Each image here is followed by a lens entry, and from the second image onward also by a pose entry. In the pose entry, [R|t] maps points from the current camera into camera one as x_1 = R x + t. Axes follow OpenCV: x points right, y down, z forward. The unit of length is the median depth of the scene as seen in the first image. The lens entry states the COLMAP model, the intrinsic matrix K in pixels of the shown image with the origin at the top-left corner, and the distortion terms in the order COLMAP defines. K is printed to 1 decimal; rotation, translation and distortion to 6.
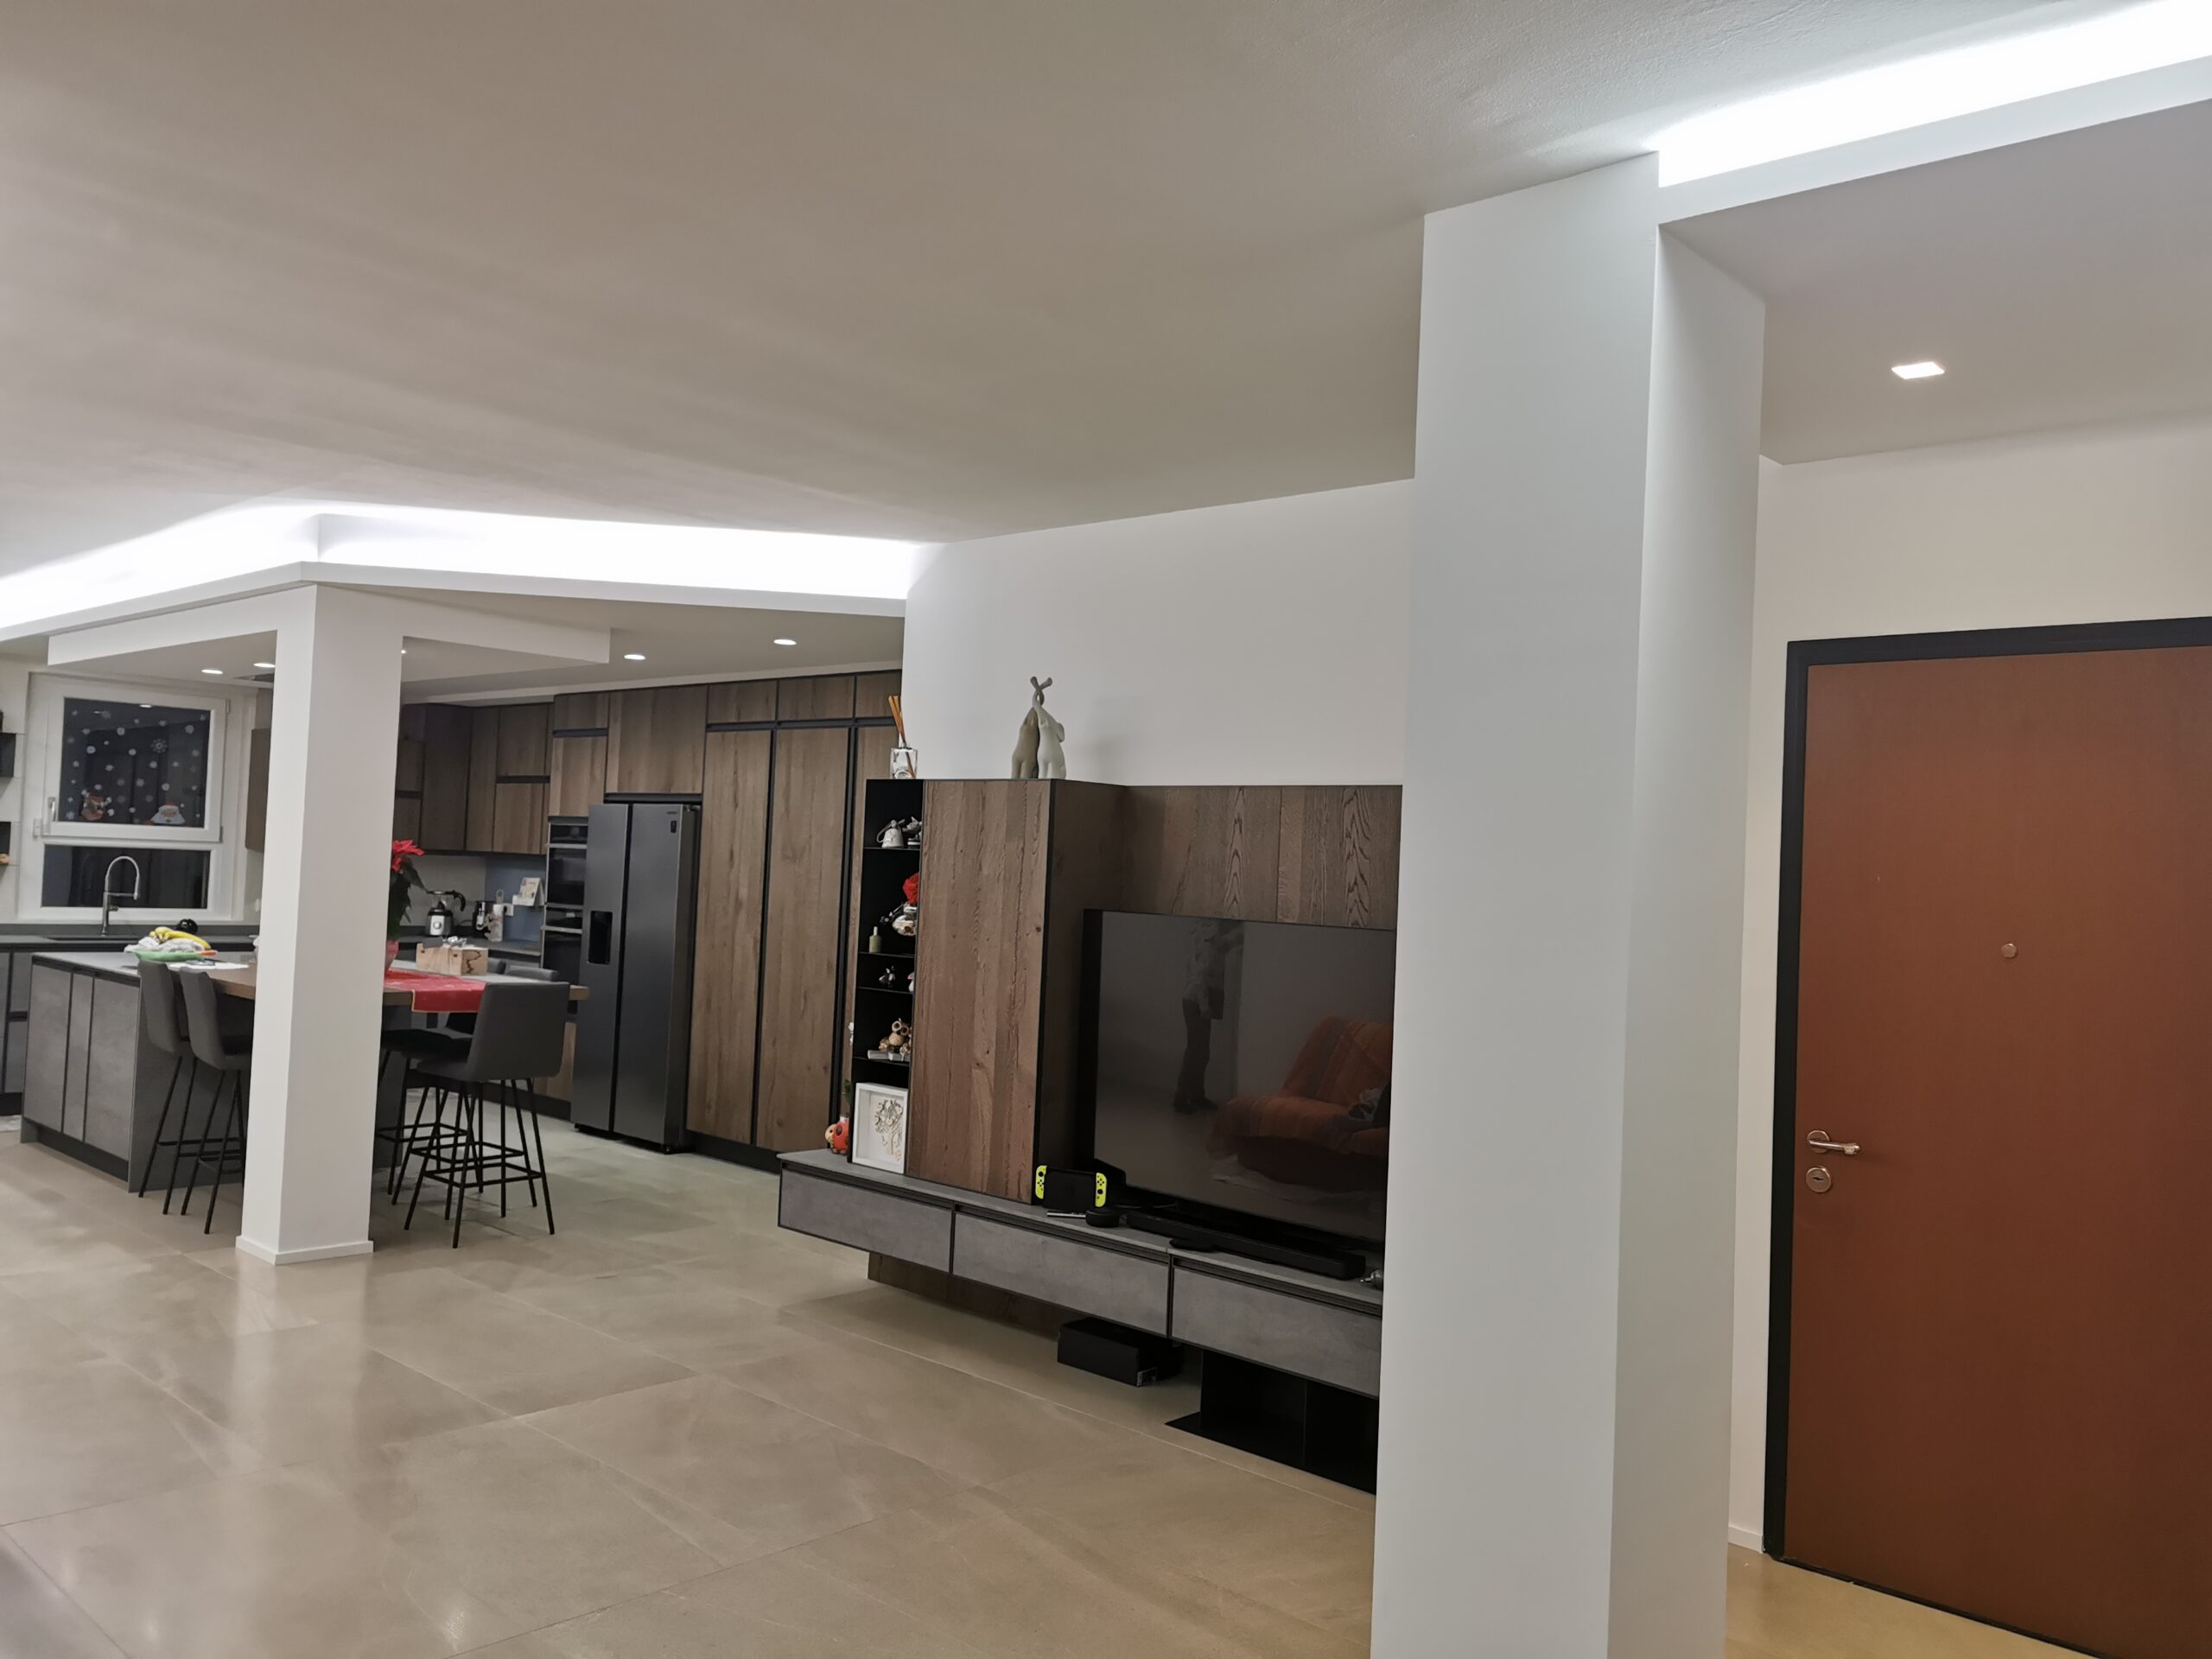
lens RADIAL K [[1695.5, 0, 1106.0], [0, 1695.5, 829.5], [0, 0, 1]] dist [0.047486, 0.000583]
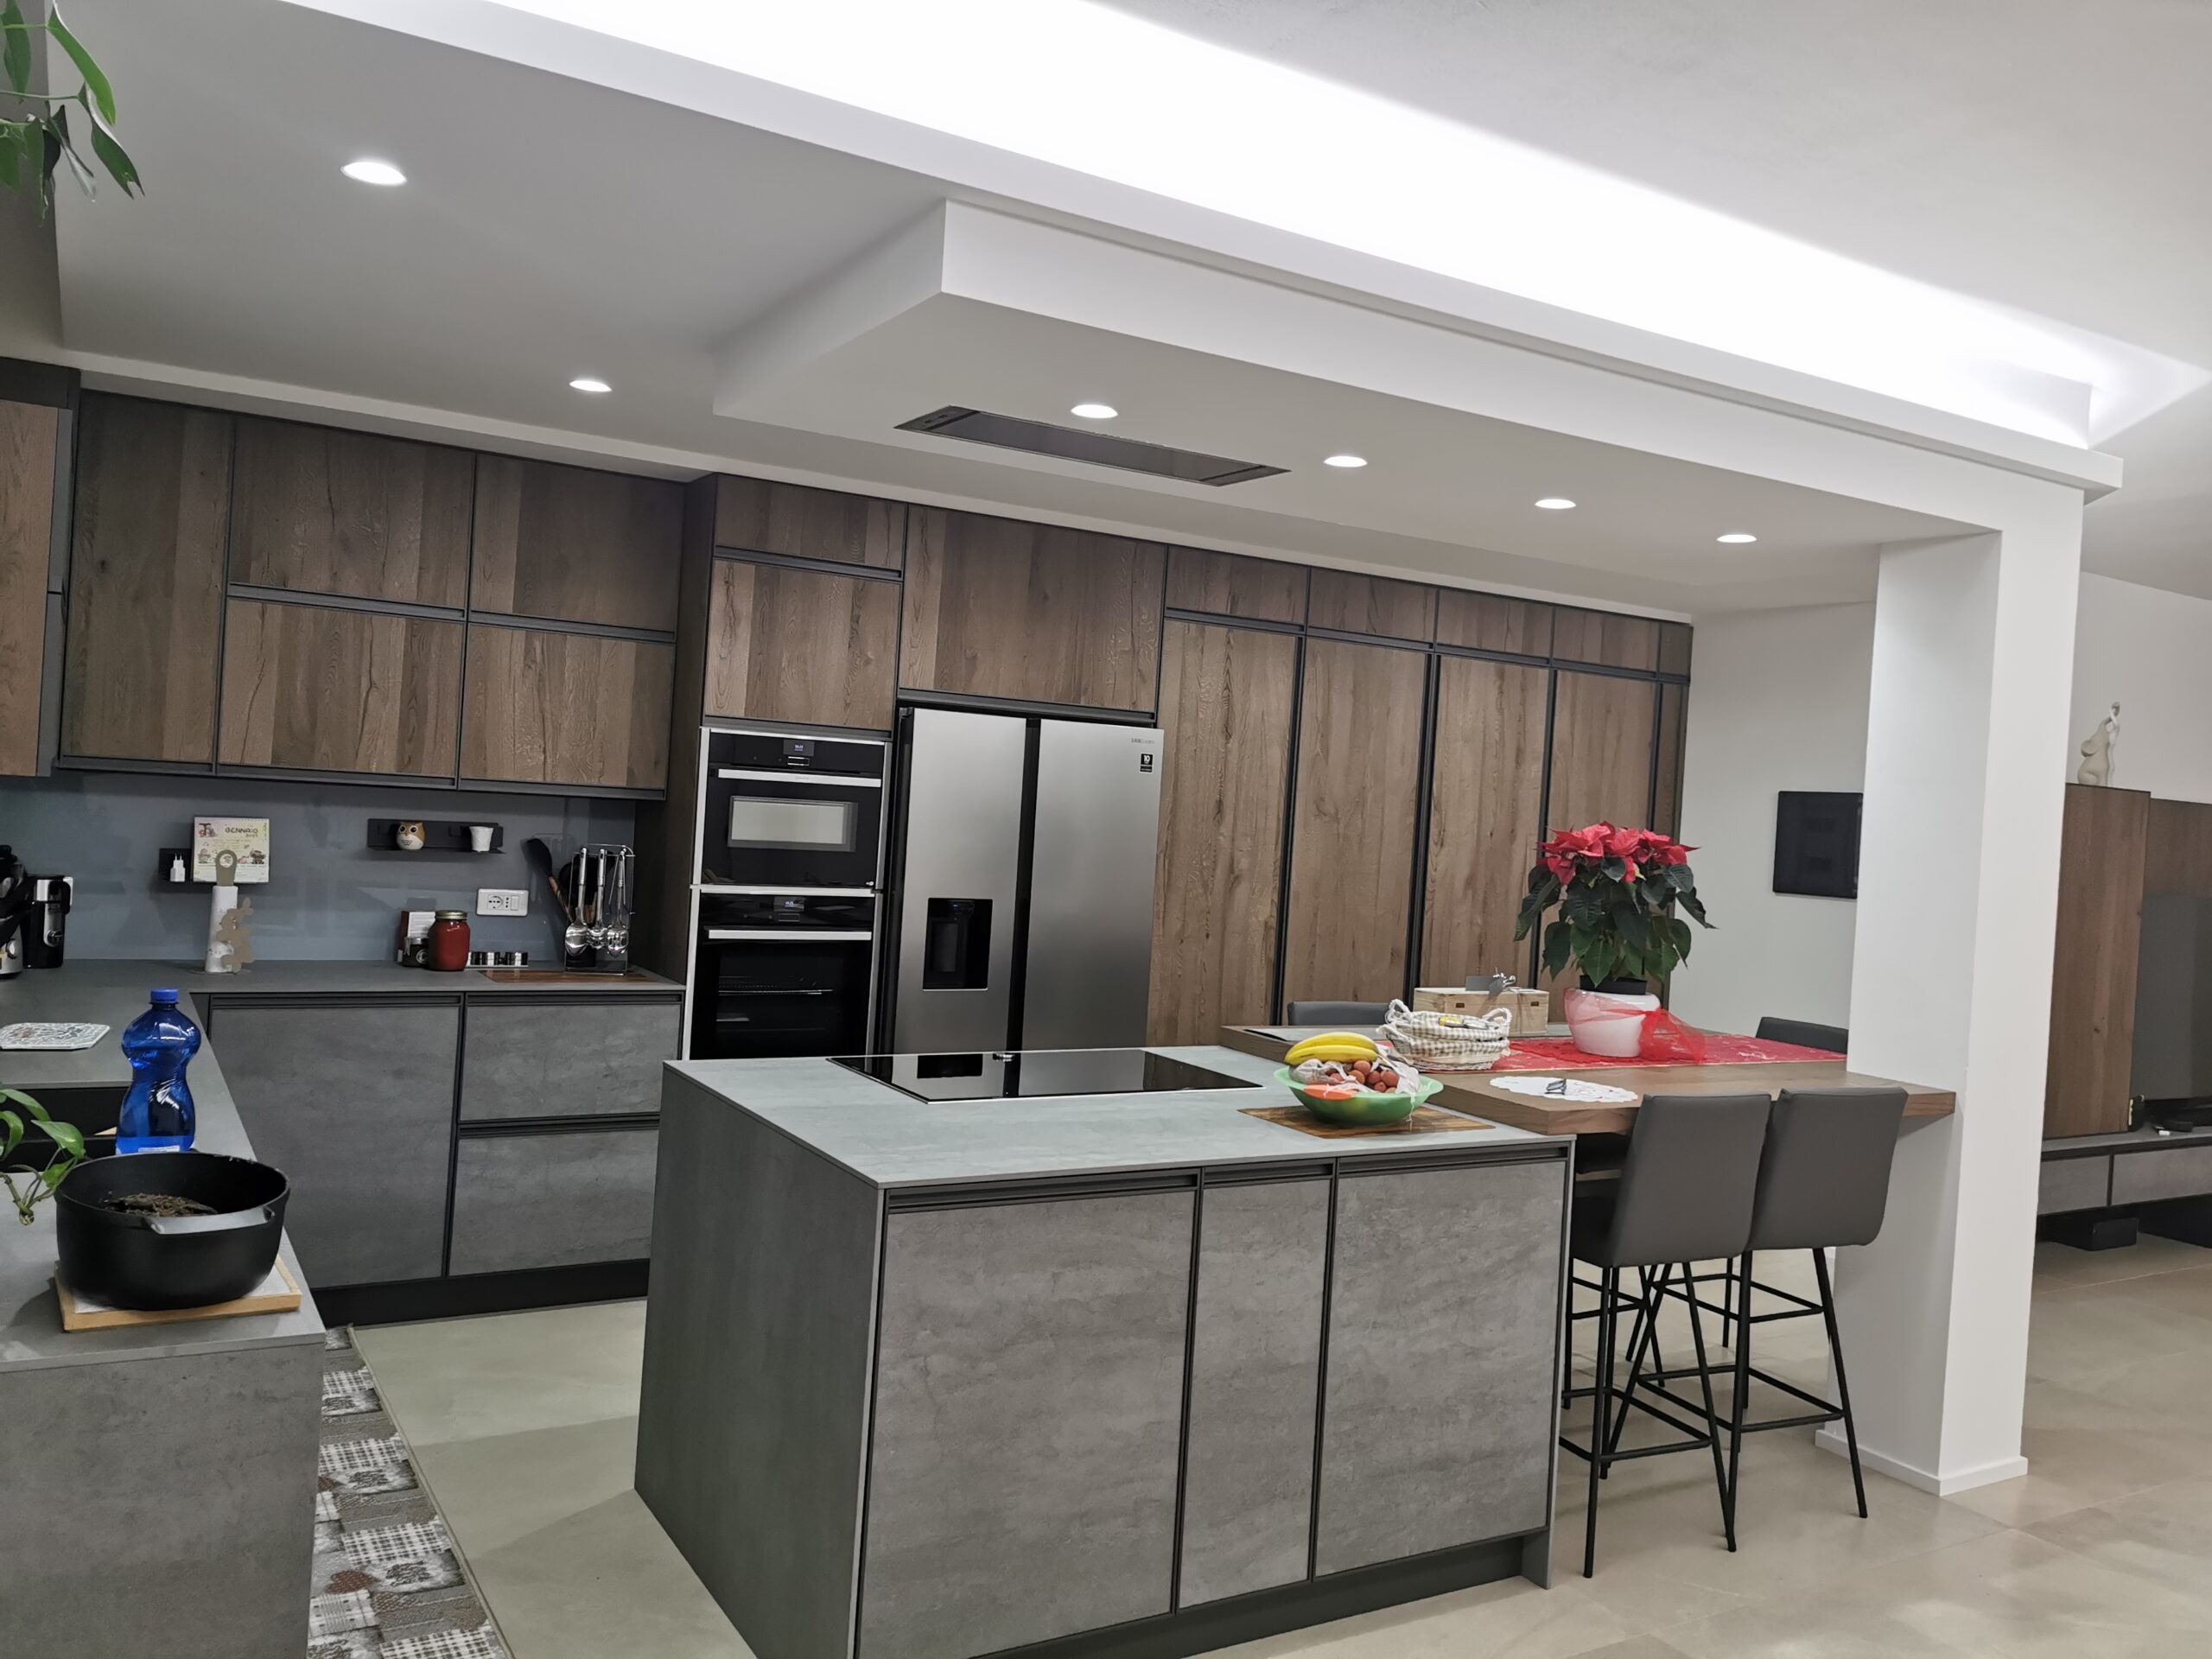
lens RADIAL K [[1695.5, 0, 1106.0], [0, 1695.5, 829.5], [0, 0, 1]] dist [0.047486, 0.000583]
pose [[0.287789, -0.049932, 0.956391, -0.819130], [-0.075934, 0.994306, 0.074761, -0.021887], [-0.954679, -0.094138, 0.282358, 0.771590]]
